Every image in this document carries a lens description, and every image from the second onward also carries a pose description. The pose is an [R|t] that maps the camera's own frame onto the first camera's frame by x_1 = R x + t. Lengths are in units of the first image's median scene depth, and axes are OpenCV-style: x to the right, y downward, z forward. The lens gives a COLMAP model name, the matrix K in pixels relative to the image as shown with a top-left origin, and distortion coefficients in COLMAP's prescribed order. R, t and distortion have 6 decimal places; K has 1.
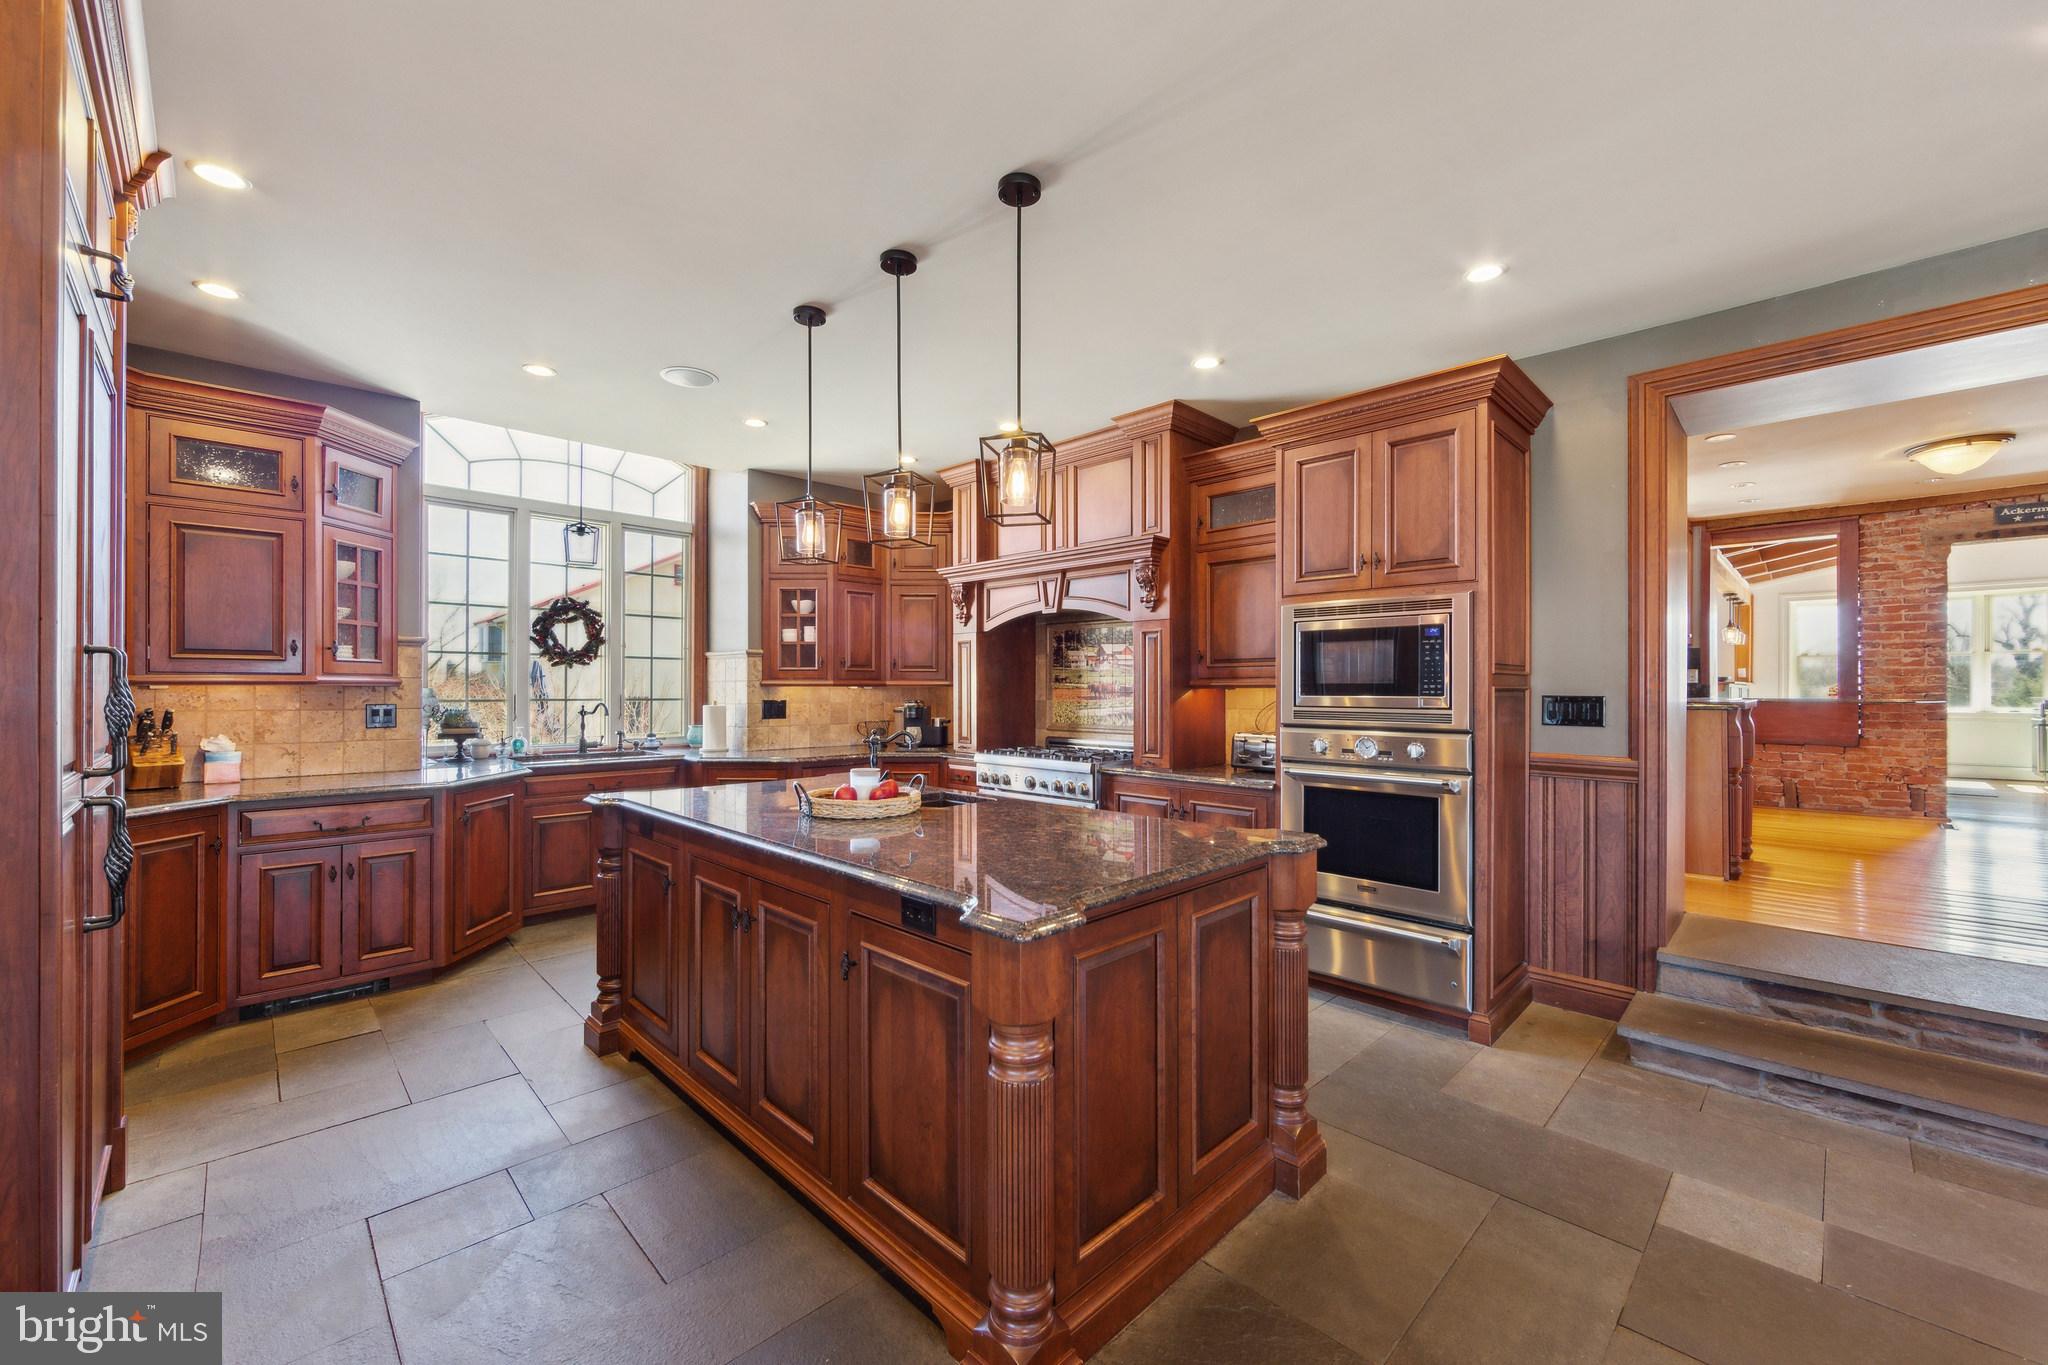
lens RADIAL K [[807.6, 0, 1029.1], [0, 807.6, 688.1], [0, 0, 1]] dist [-0.001149, -0.000118]
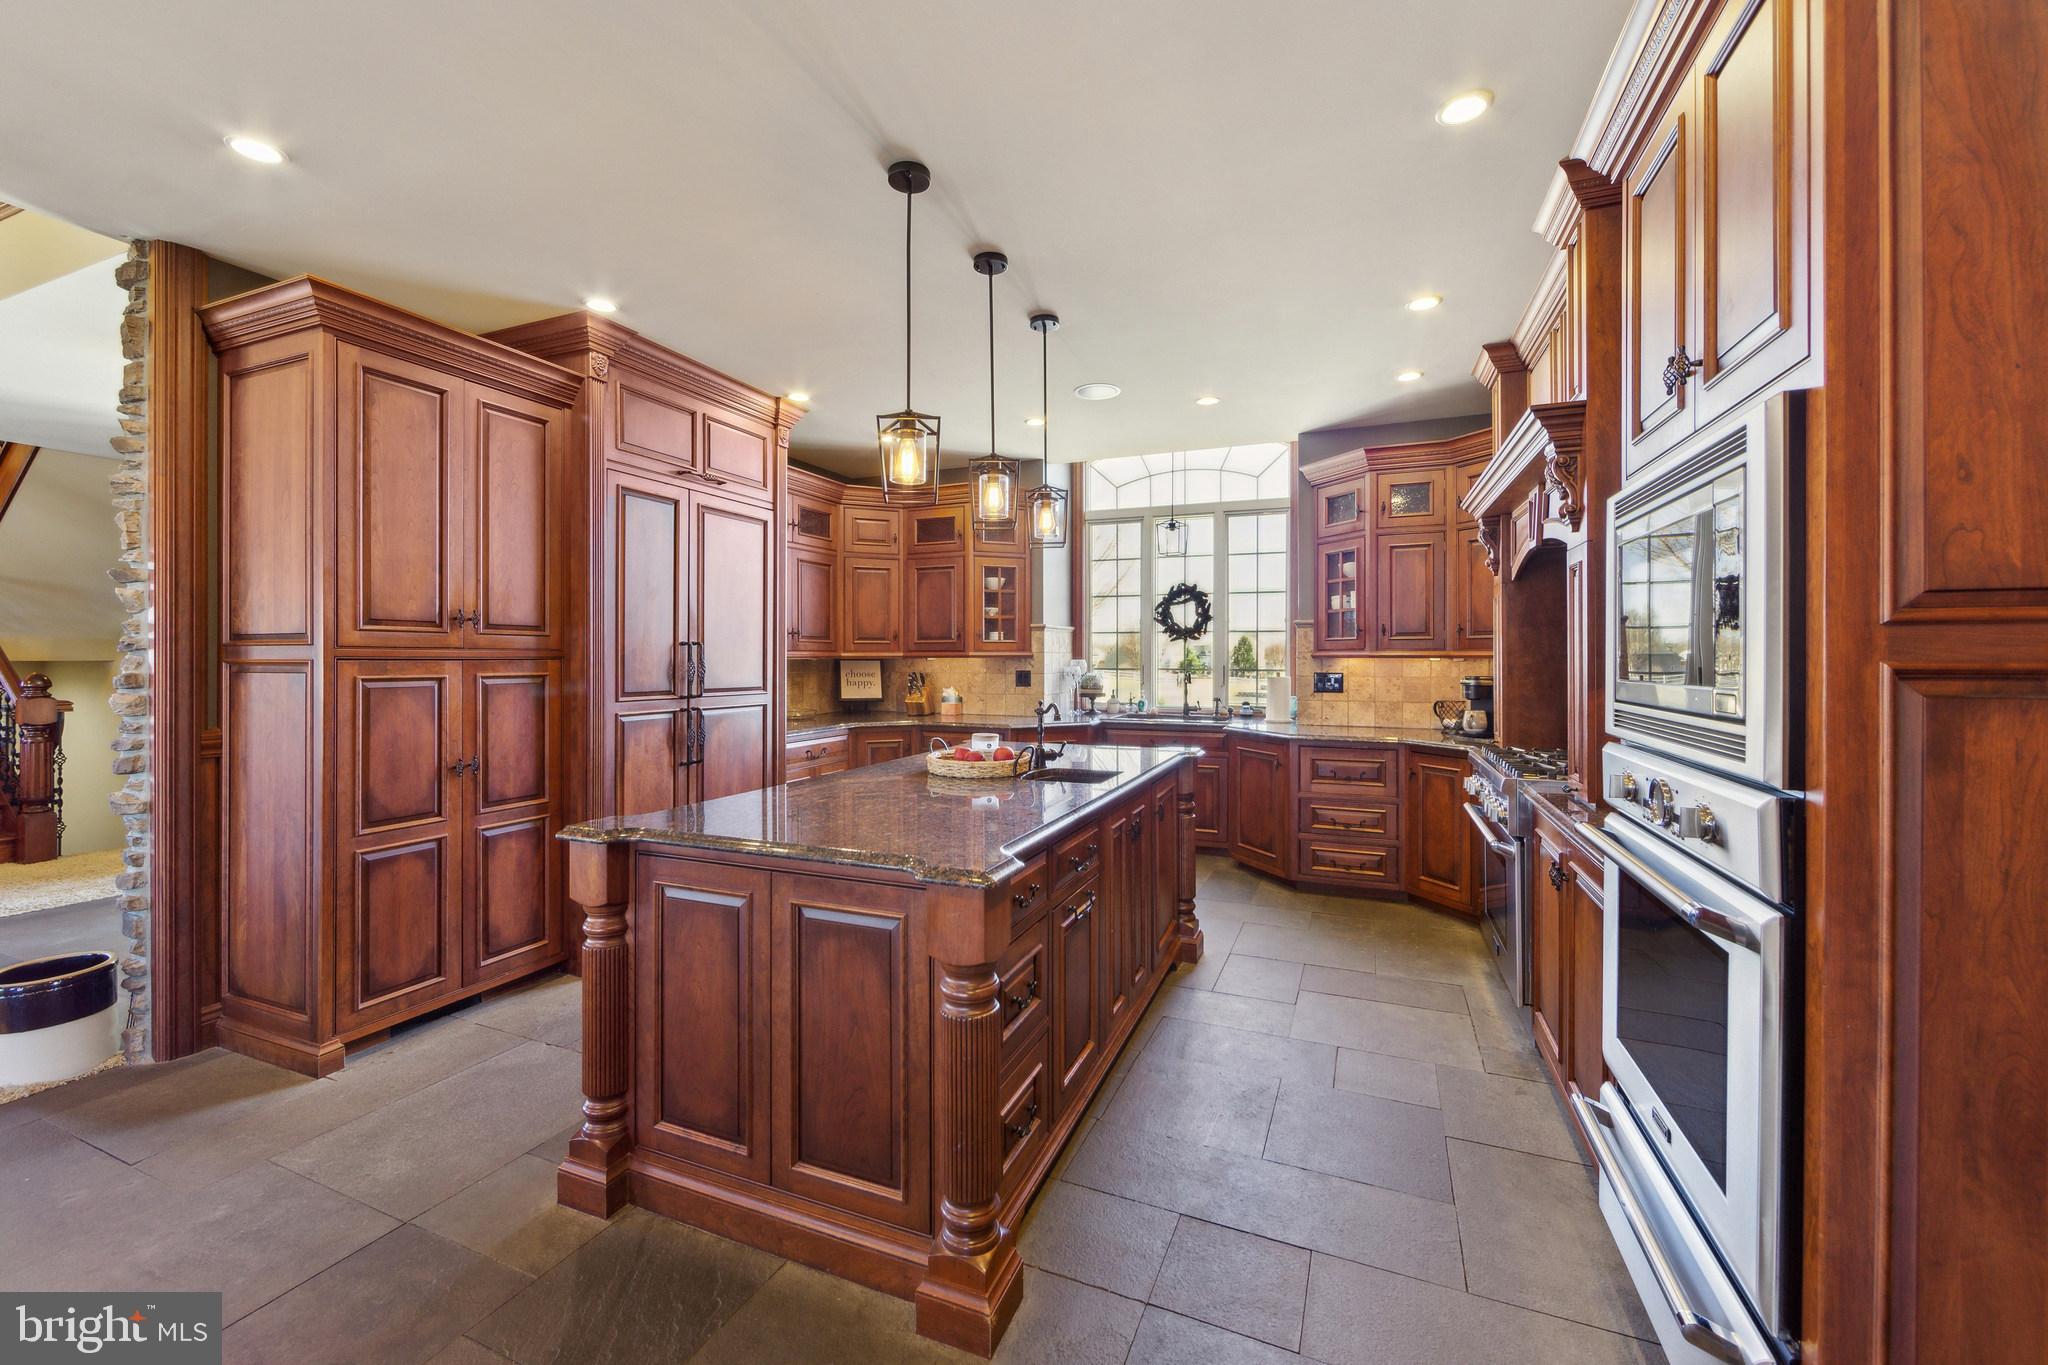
lens RADIAL K [[813.5, 0, 1015.1], [0, 813.5, 661.2], [0, 0, 1]] dist [-0.000065, -0.000022]
pose [[0.376694, 0.004407, -0.926327, 0.444971], [0.000094, 0.999988, 0.004796, -0.003307], [0.926338, -0.001894, 0.376689, 0.327273]]
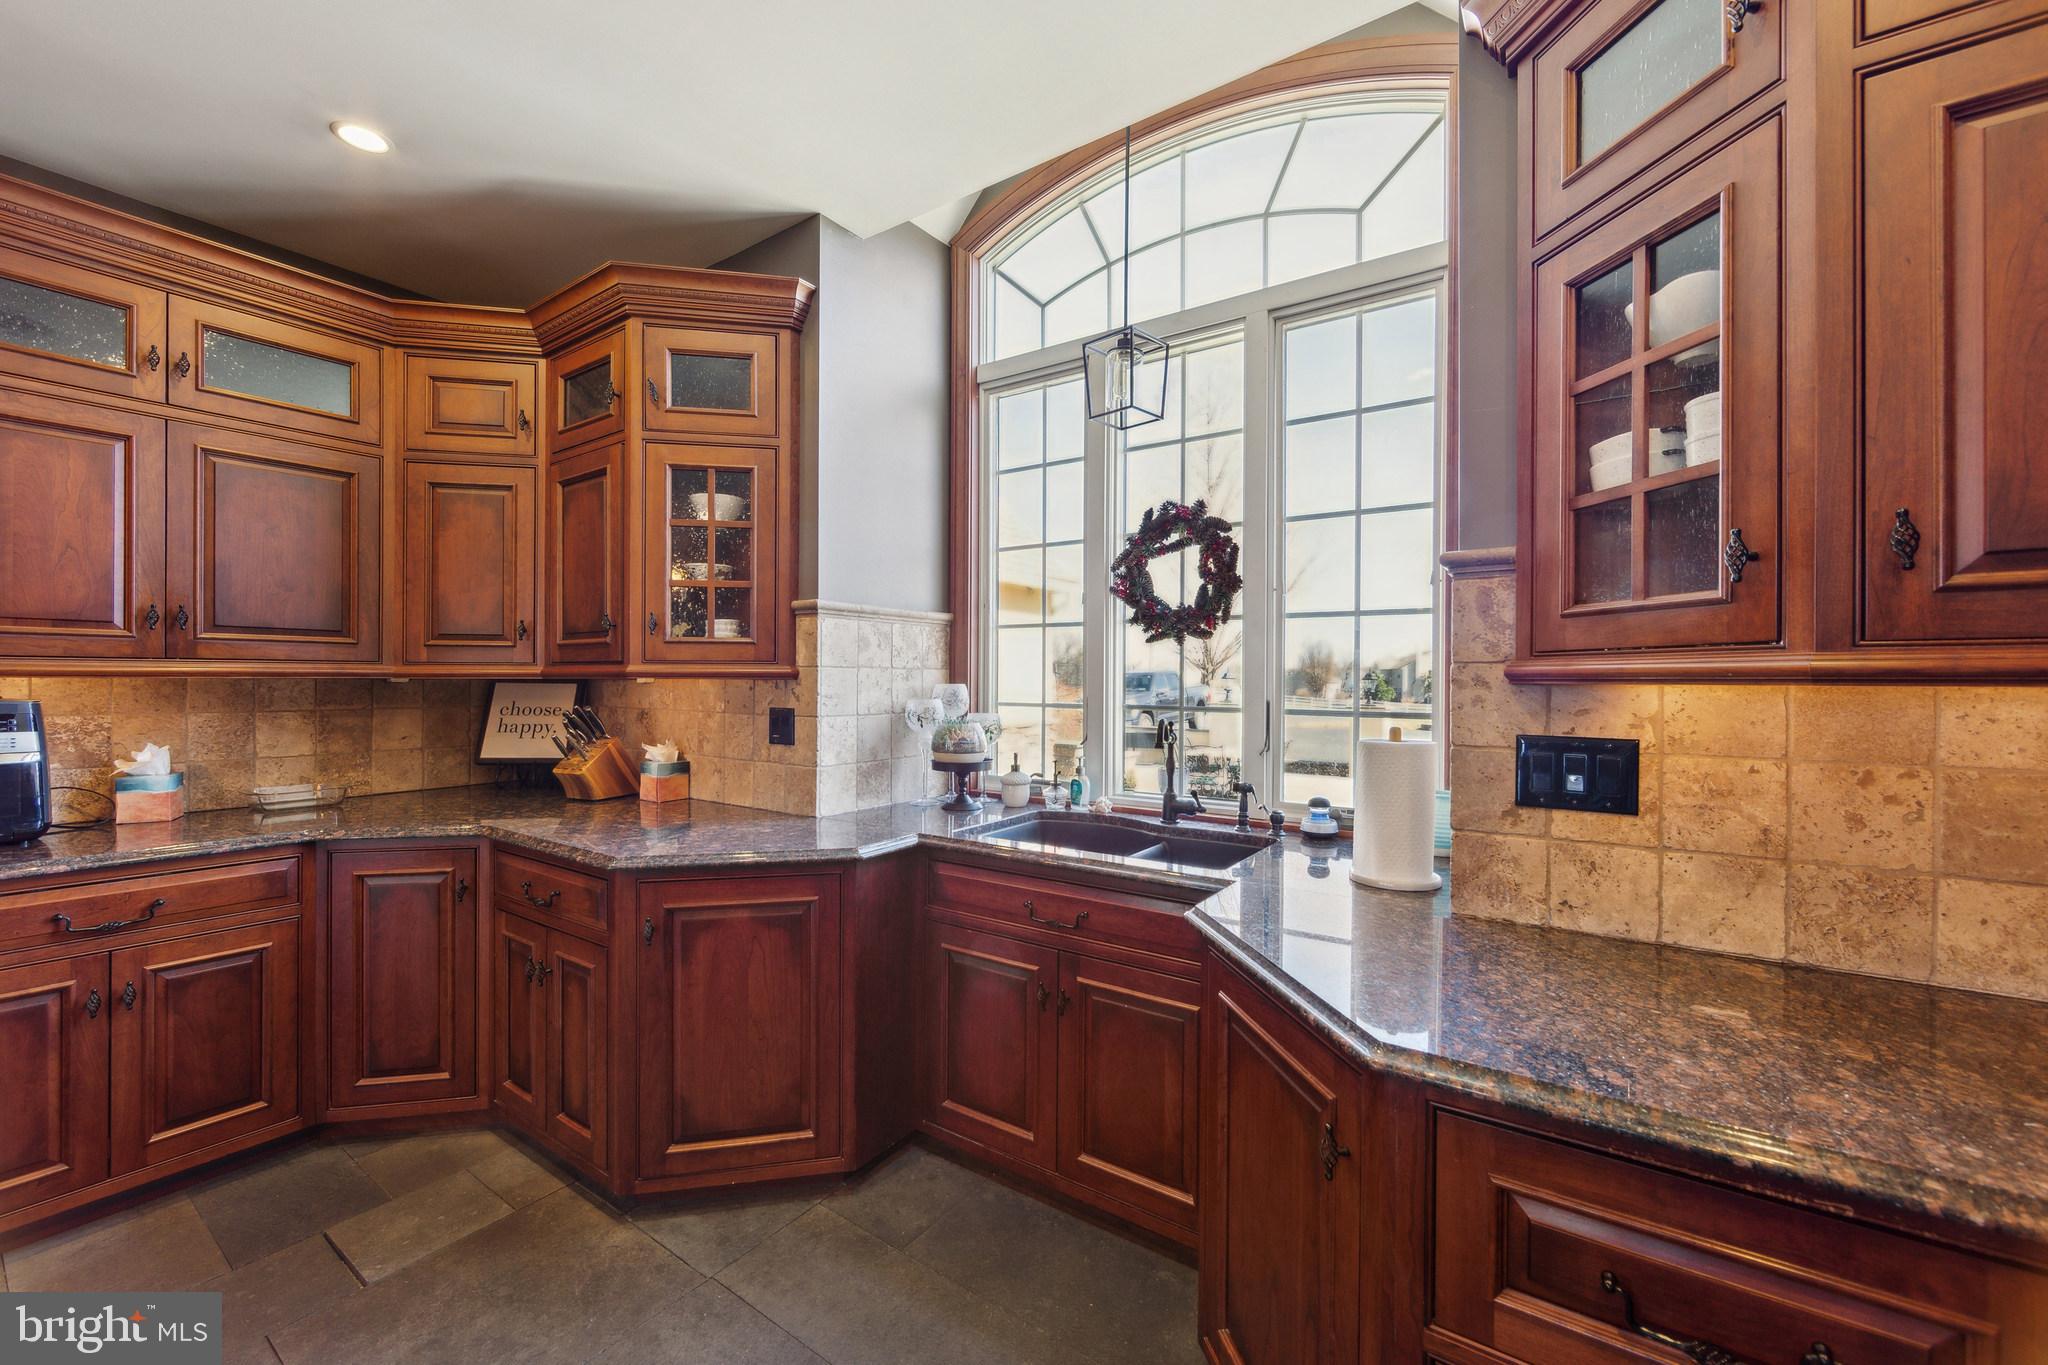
lens RADIAL K [[803.5, 0, 1023.6], [0, 803.5, 686.9], [0, 0, 1]] dist [-0.001039, -0.000115]
pose [[0.181768, 0.008536, -0.983304, -0.104652], [-0.004588, 0.999959, 0.007832, -0.002272], [0.983331, 0.003087, 0.181800, 0.829327]]
